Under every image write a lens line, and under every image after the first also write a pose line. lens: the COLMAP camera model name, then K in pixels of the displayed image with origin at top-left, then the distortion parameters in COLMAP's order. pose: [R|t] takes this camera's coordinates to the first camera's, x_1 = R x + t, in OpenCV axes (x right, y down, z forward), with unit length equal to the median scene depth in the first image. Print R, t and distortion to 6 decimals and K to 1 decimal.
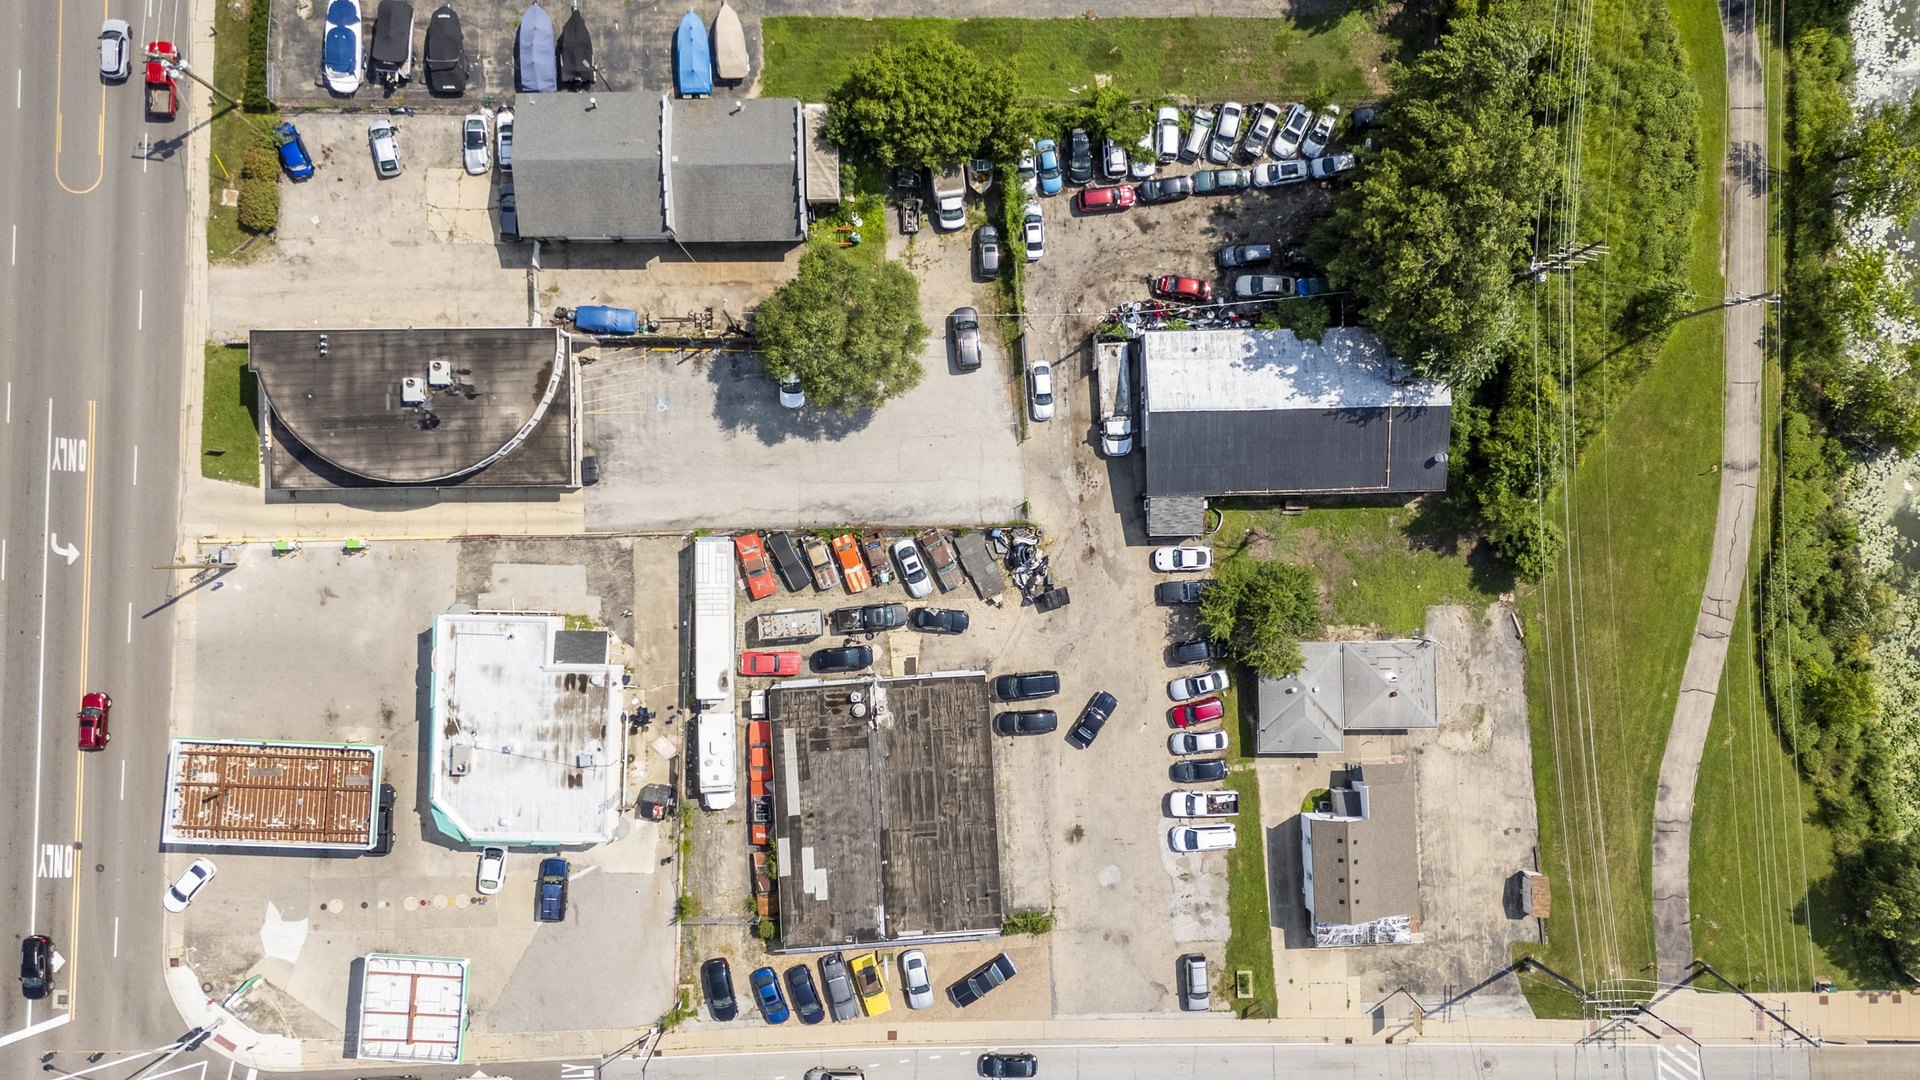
lens RADIAL K [[1390.3, 0, 960.3], [0, 1390.3, 543.5], [0, 0, 1]] dist [0.072650, -0.064375]
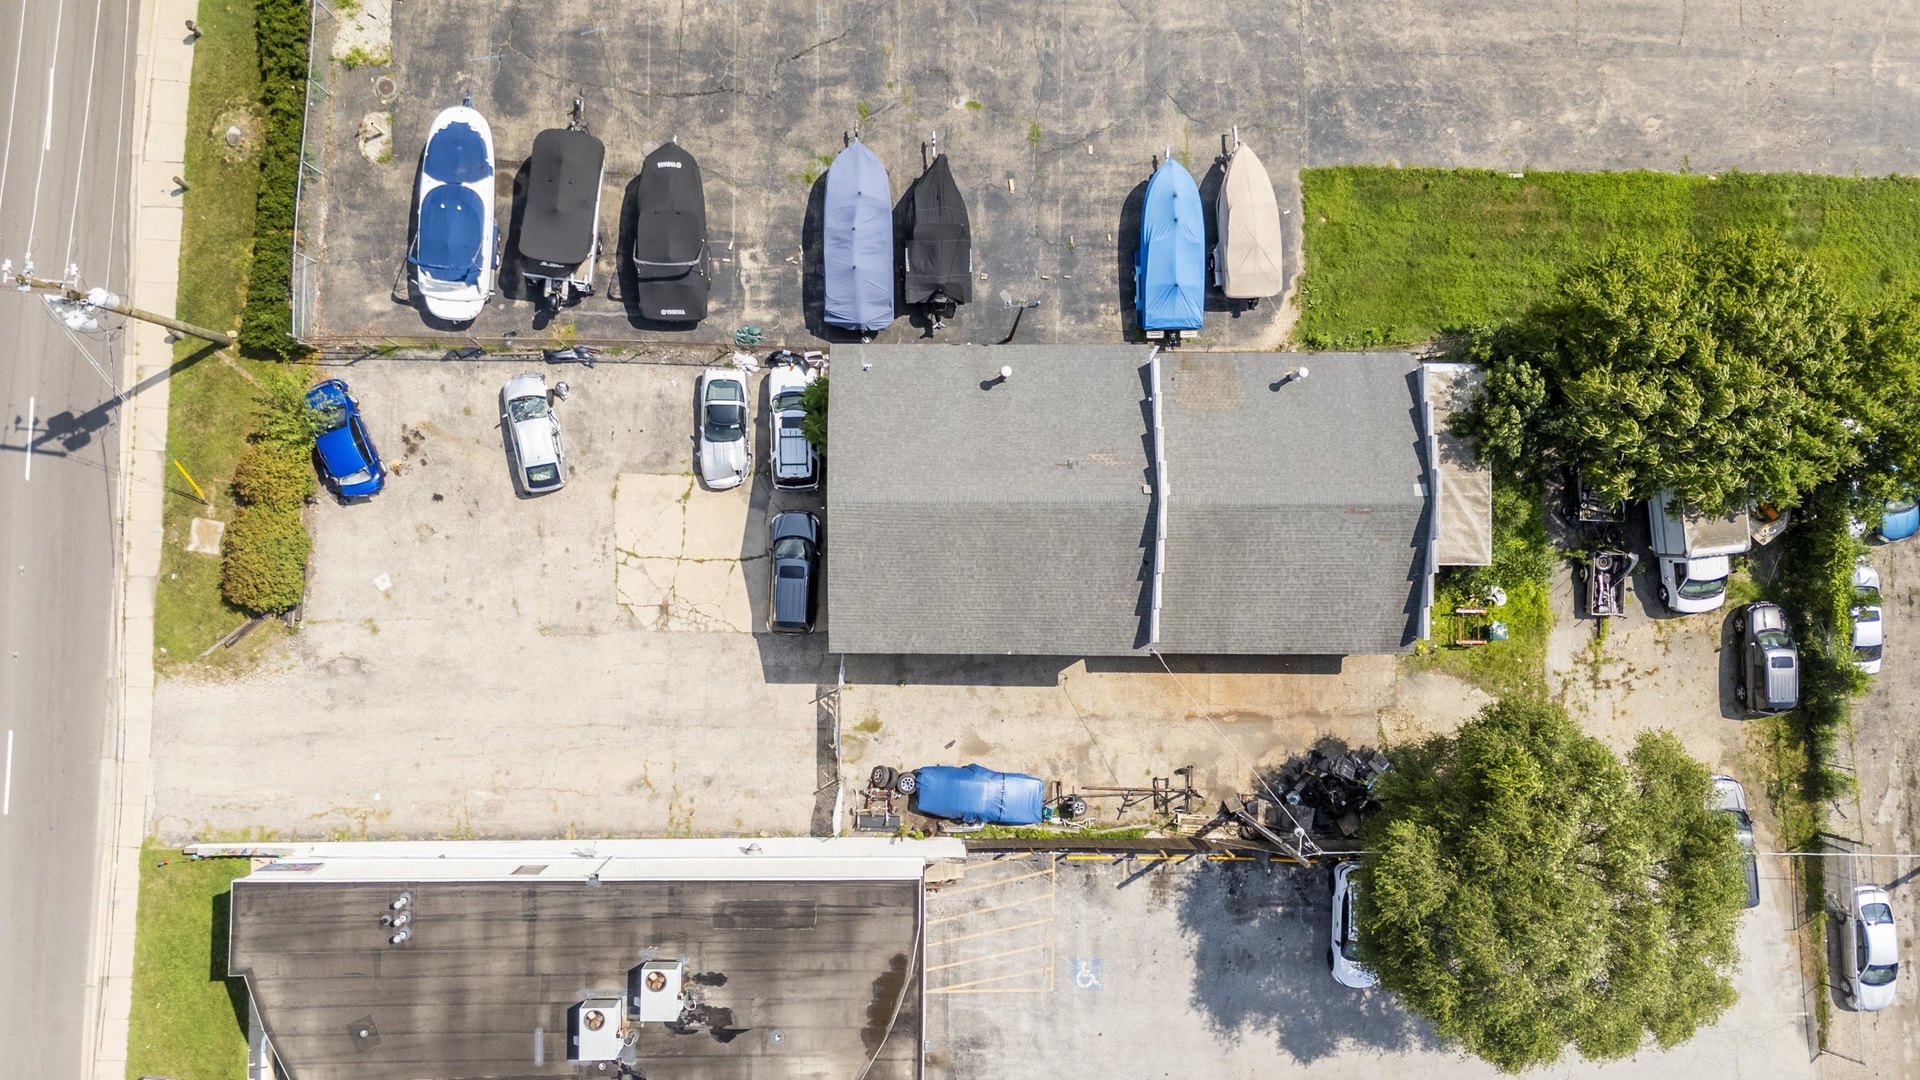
lens RADIAL K [[1390.3, 0, 960.8], [0, 1390.3, 551.5], [0, 0, 1]] dist [0.072650, -0.064375]
pose [[0.999646, 0.026560, -0.001757, -0.259670], [-0.026557, 0.999646, 0.001768, -0.243662], [0.001804, -0.001721, 0.999997, 0.521230]]
